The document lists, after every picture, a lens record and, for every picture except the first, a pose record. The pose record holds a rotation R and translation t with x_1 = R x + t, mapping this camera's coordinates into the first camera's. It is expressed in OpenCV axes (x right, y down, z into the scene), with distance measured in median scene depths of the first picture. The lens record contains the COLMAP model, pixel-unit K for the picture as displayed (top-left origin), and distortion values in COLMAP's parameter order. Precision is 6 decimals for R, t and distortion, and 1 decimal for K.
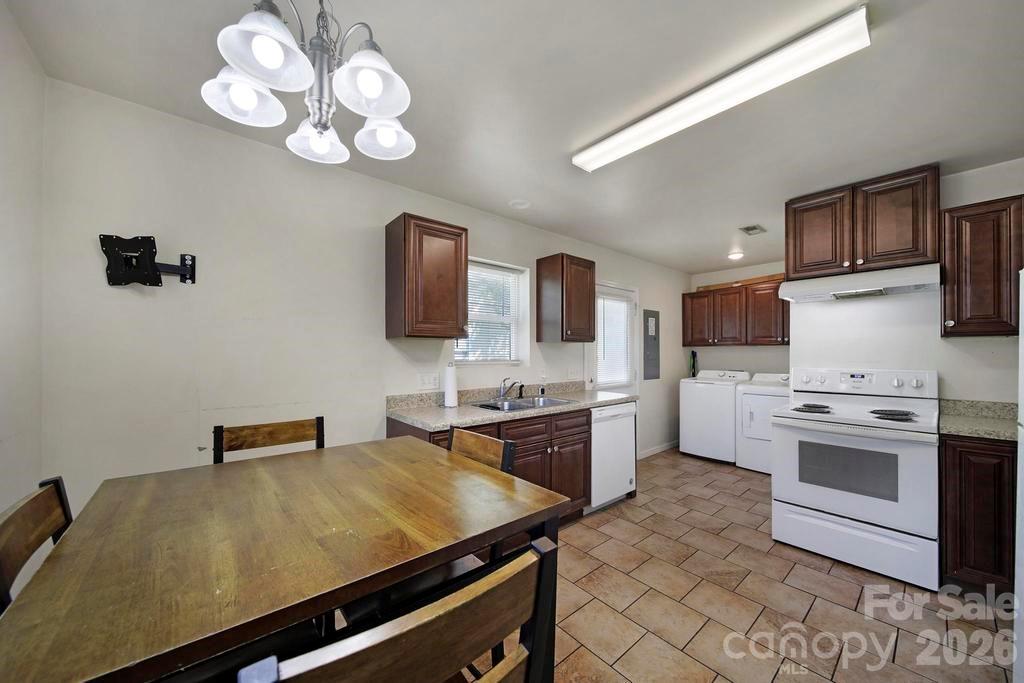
lens RADIAL K [[364.7, 0, 511.7], [0, 364.7, 352.1], [0, 0, 1]] dist [-0.001692, -0.000156]
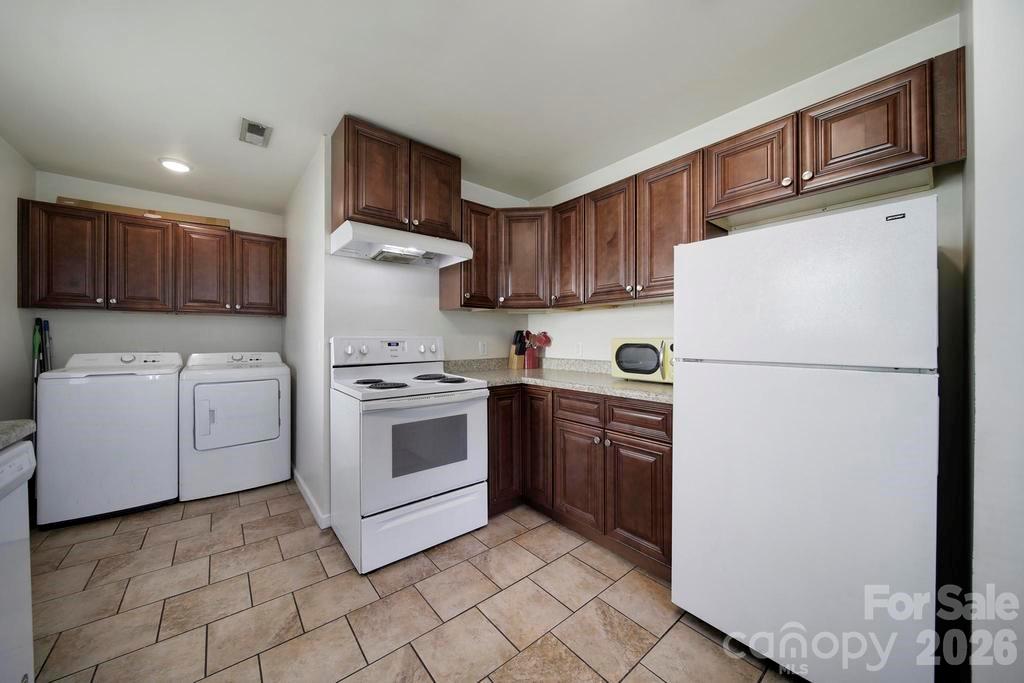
lens RADIAL K [[361.5, 0, 508.4], [0, 361.5, 336.3], [0, 0, 1]] dist [0.000673, -0.000077]
pose [[0.027845, 0.006237, 0.999593, 0.008904], [-0.001097, 0.999980, -0.006209, 0.029014], [-0.999612, -0.000924, 0.027851, 0.383933]]
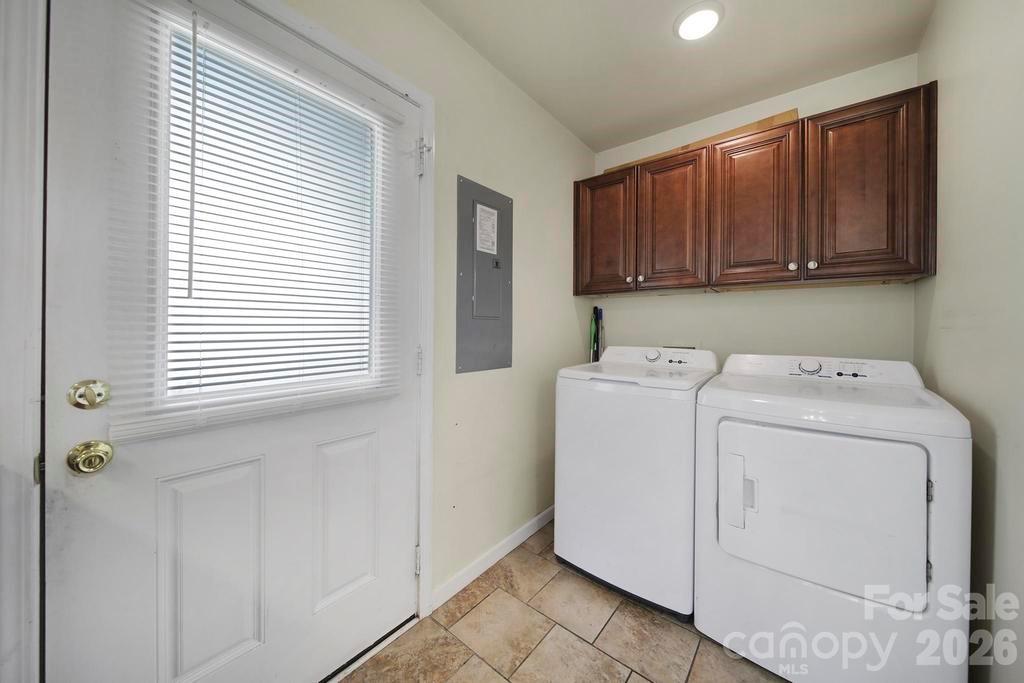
lens RADIAL K [[355.3, 0, 513.5], [0, 355.3, 331.5], [0, 0, 1]] dist [0.001230, -0.004265]
pose [[0.982441, 0.008719, 0.186368, 0.352025], [-0.010294, 0.999919, 0.007485, 0.032551], [-0.186287, -0.009272, 0.982452, 0.647609]]
